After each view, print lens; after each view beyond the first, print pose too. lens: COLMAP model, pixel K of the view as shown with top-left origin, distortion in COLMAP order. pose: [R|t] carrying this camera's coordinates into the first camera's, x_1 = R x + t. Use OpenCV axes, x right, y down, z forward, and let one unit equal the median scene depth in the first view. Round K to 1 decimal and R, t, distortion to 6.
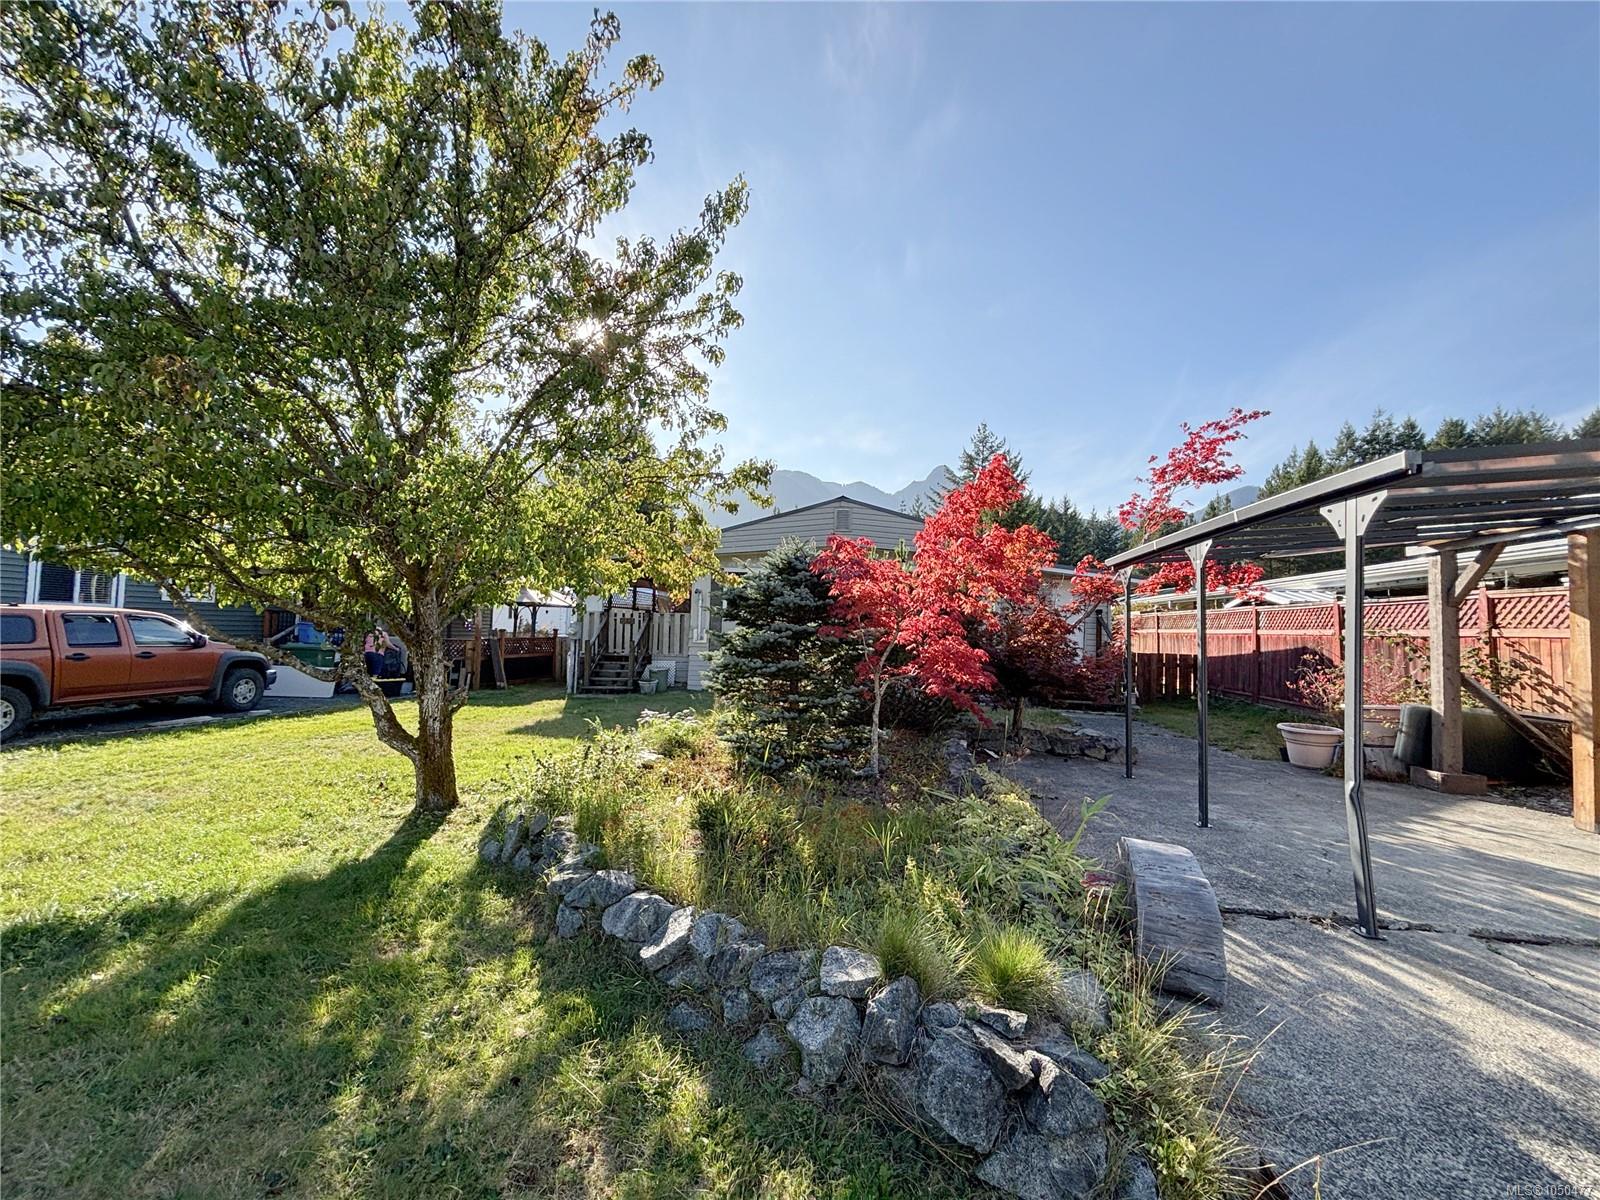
lens RADIAL K [[653.6, 0, 800.9], [0, 653.6, 594.6], [0, 0, 1]] dist [-0.000560, -0.000204]
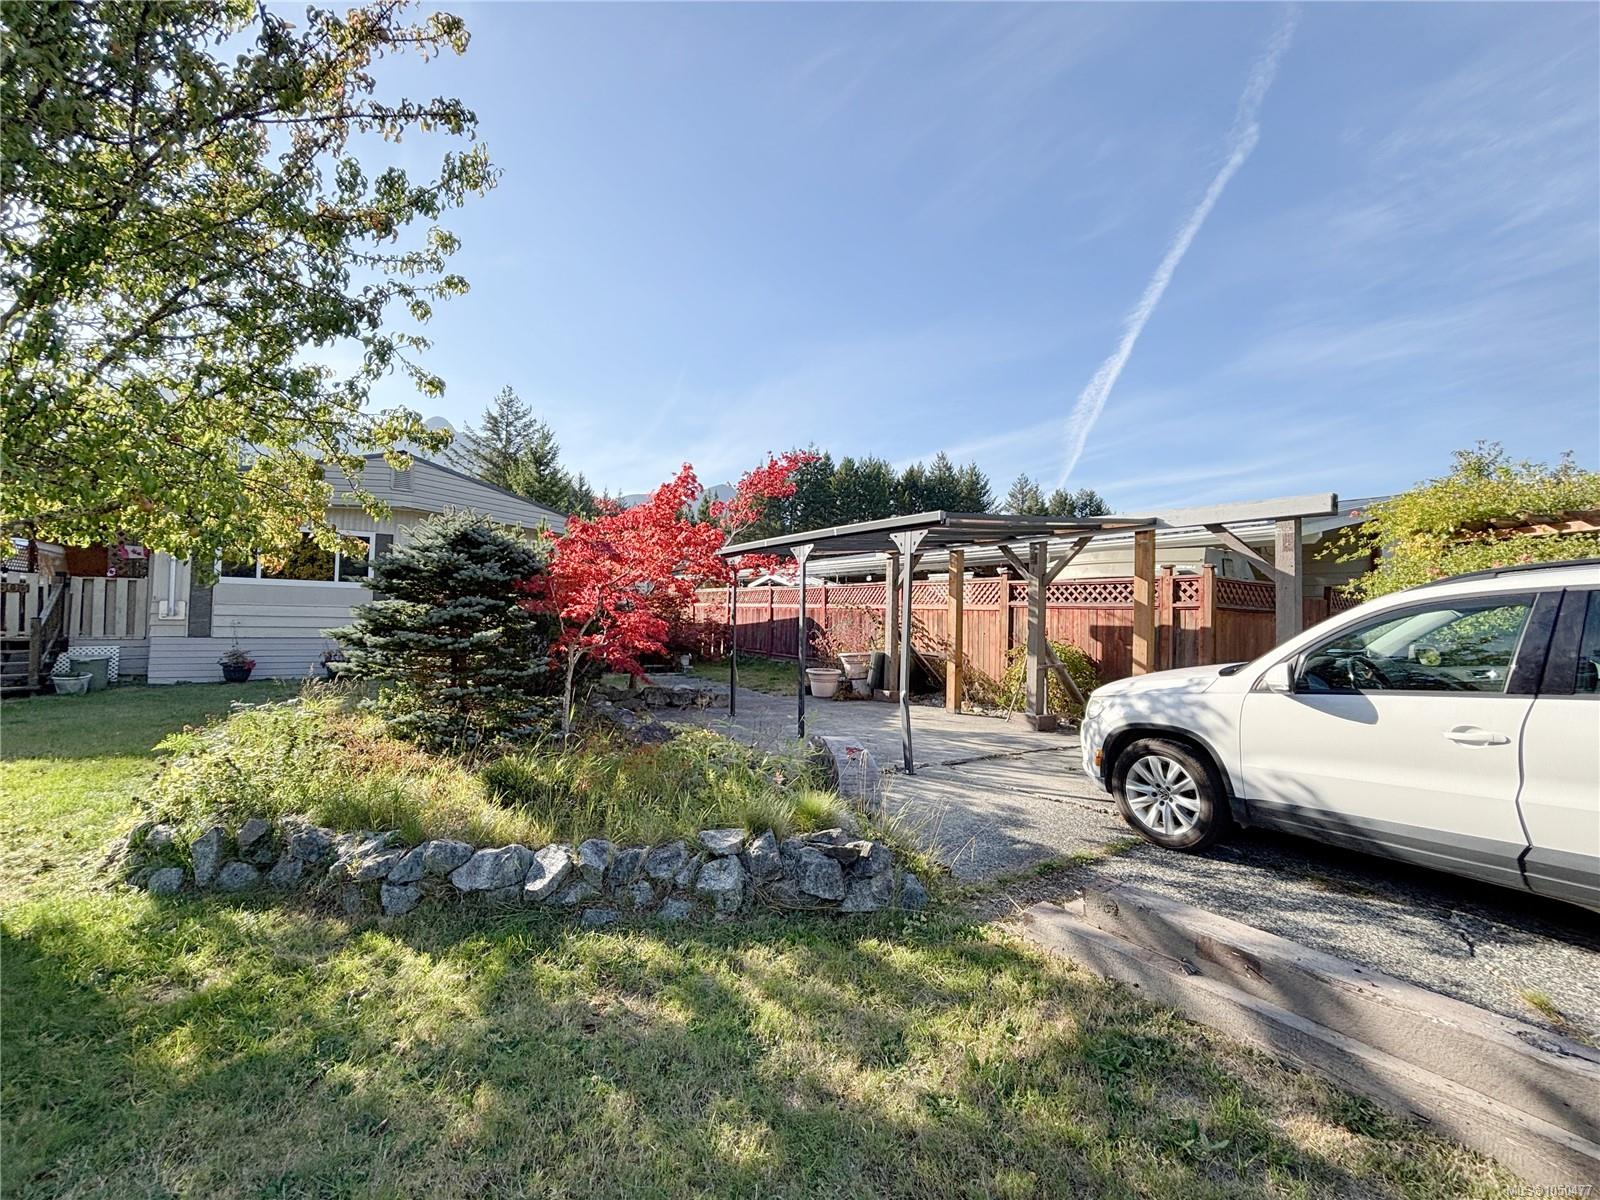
lens RADIAL K [[651.3, 0, 799.0], [0, 651.3, 590.7], [0, 0, 1]] dist [0.000180, 0.000043]
pose [[0.744651, 0.015275, 0.667279, -0.280783], [-0.039068, 0.999022, 0.020729, -0.005540], [-0.666309, -0.041505, 0.744520, -0.059391]]
